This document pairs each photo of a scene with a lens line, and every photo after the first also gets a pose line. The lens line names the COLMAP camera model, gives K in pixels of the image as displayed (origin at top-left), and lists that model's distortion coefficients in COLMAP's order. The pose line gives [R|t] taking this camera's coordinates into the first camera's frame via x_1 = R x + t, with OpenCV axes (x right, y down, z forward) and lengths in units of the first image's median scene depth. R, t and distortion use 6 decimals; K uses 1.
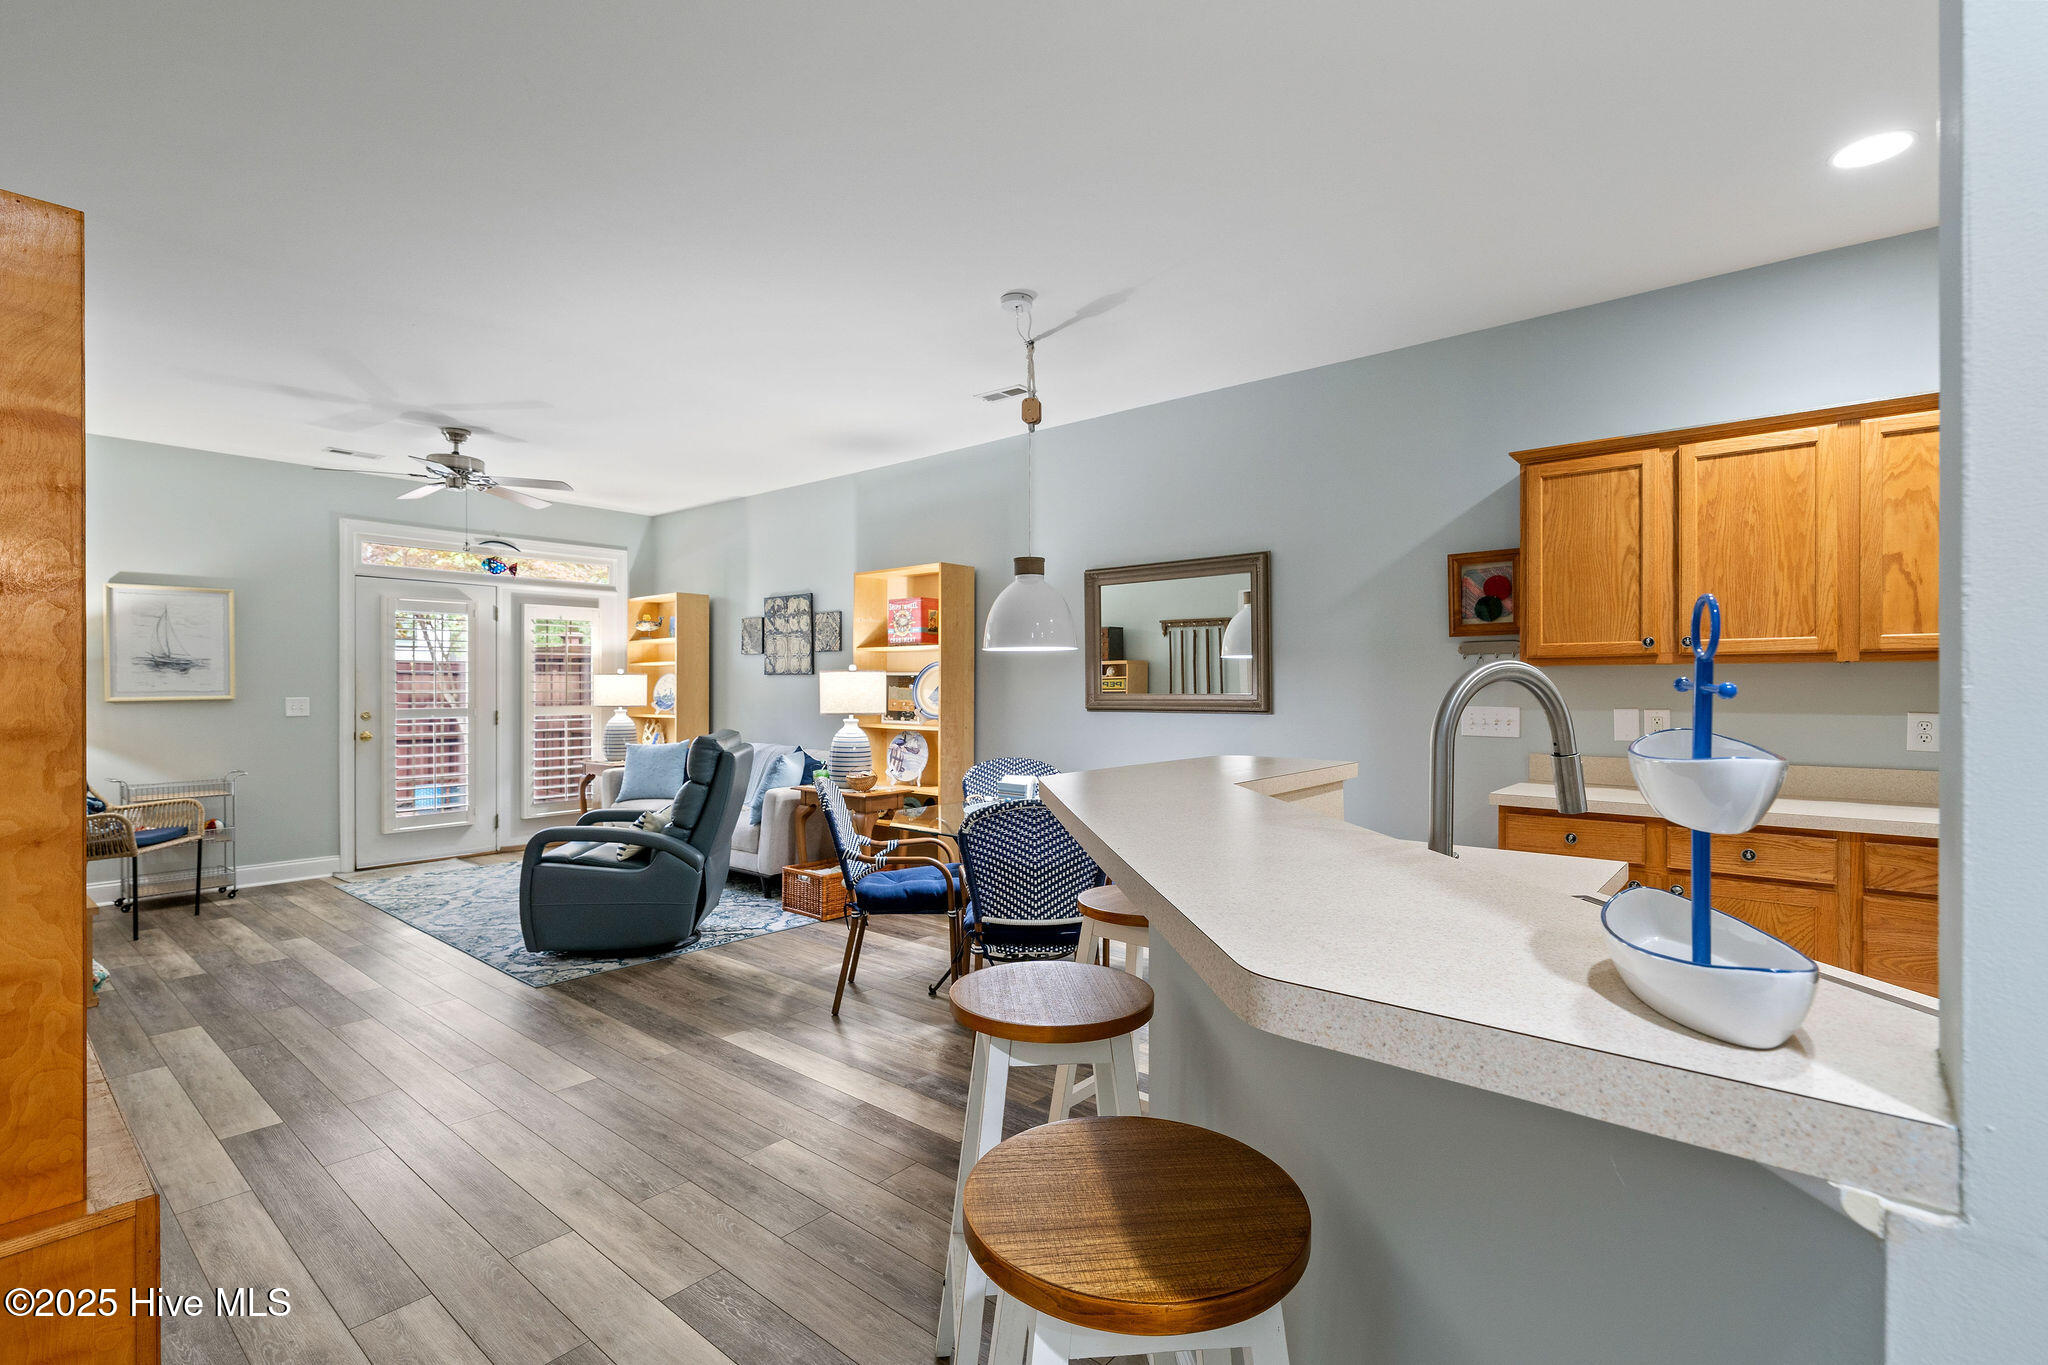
lens RADIAL K [[930.6, 0, 1019.9], [0, 930.6, 687.1], [0, 0, 1]] dist [0.009943, -0.005167]
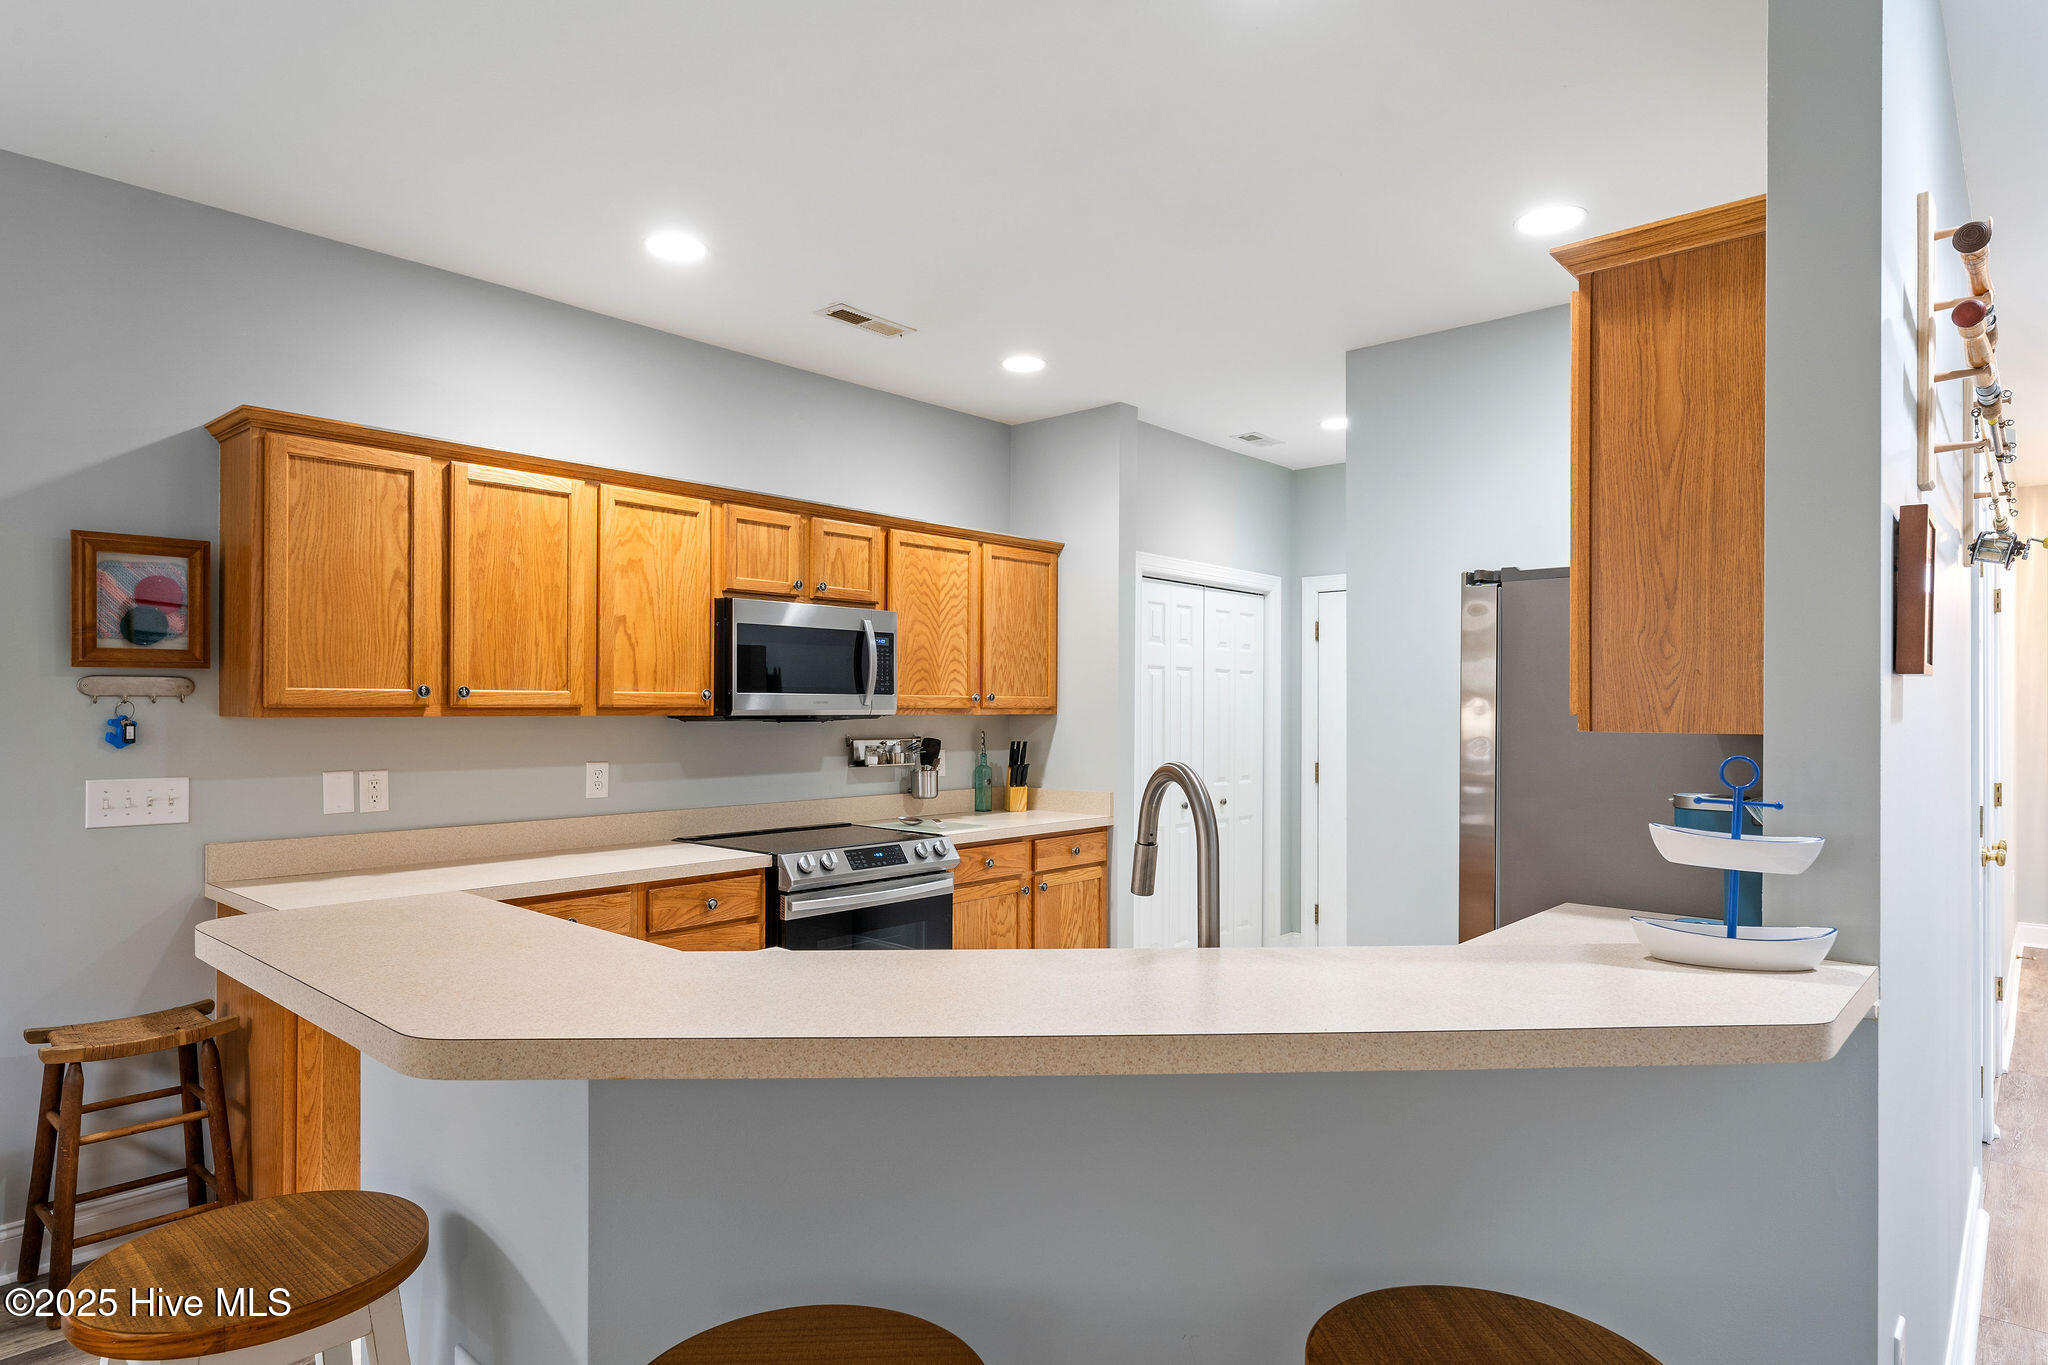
lens RADIAL K [[1128.0, 0, 1025.4], [0, 1128.0, 699.6], [0, 0, 1]] dist [-0.003184, -0.003610]
pose [[0.026007, 0.004454, 0.999652, -0.174186], [-0.002796, 0.999986, -0.004382, -0.021730], [-0.999658, -0.002681, 0.026019, 0.257637]]
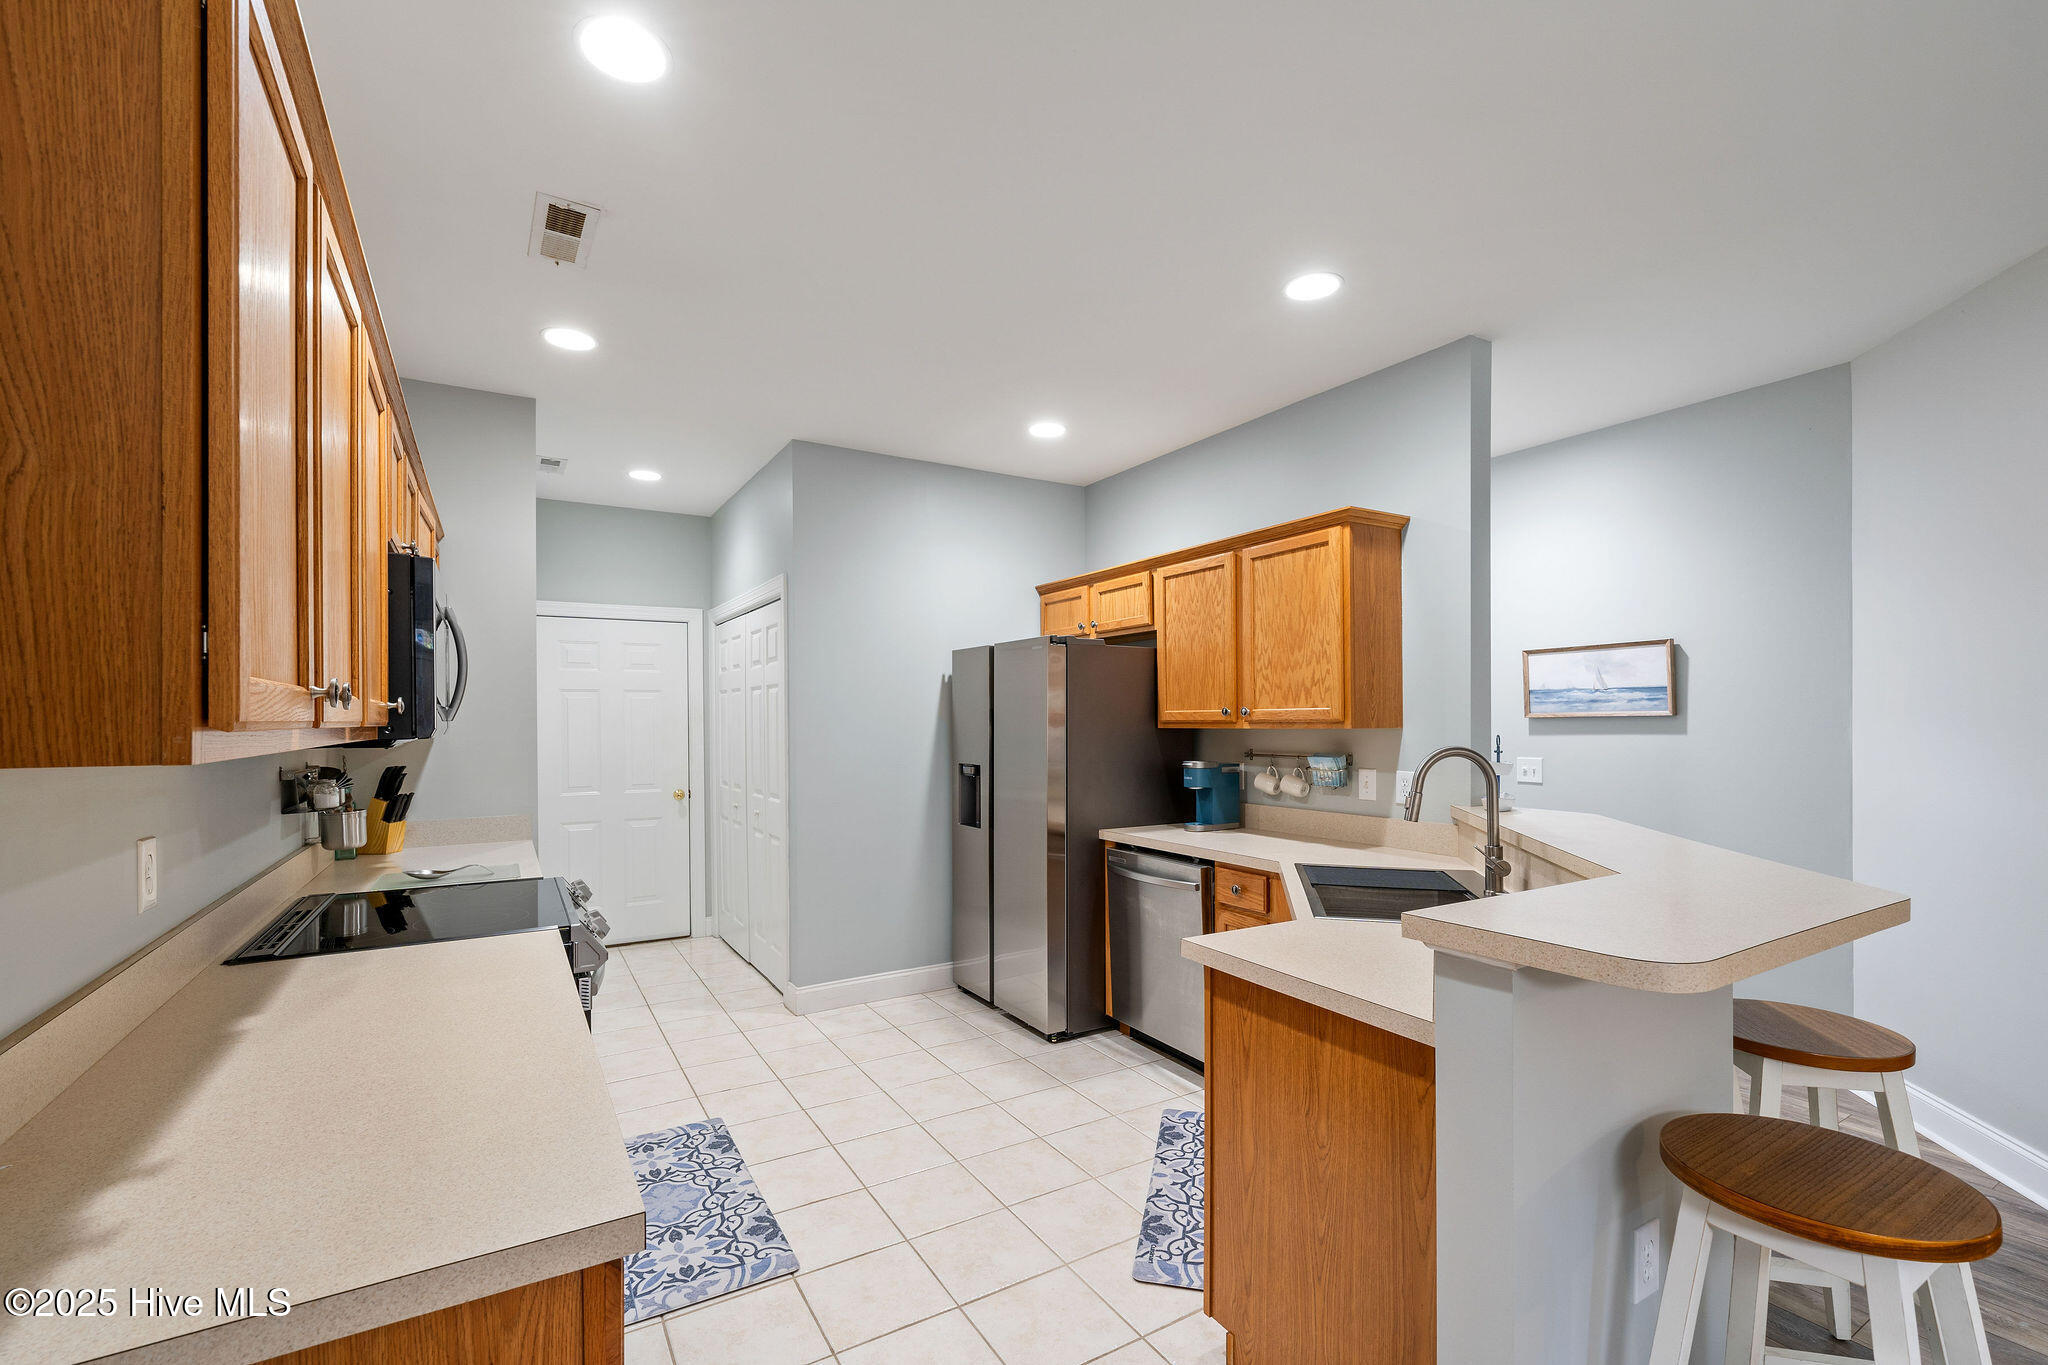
lens RADIAL K [[872.0, 0, 1015.1], [0, 872.0, 723.5], [0, 0, 1]] dist [-0.001002, -0.000783]
pose [[-0.944486, 0.002610, 0.328541, 0.180593], [0.004359, 0.999980, 0.004587, -0.020818], [-0.328522, 0.005764, -0.944479, 0.711849]]
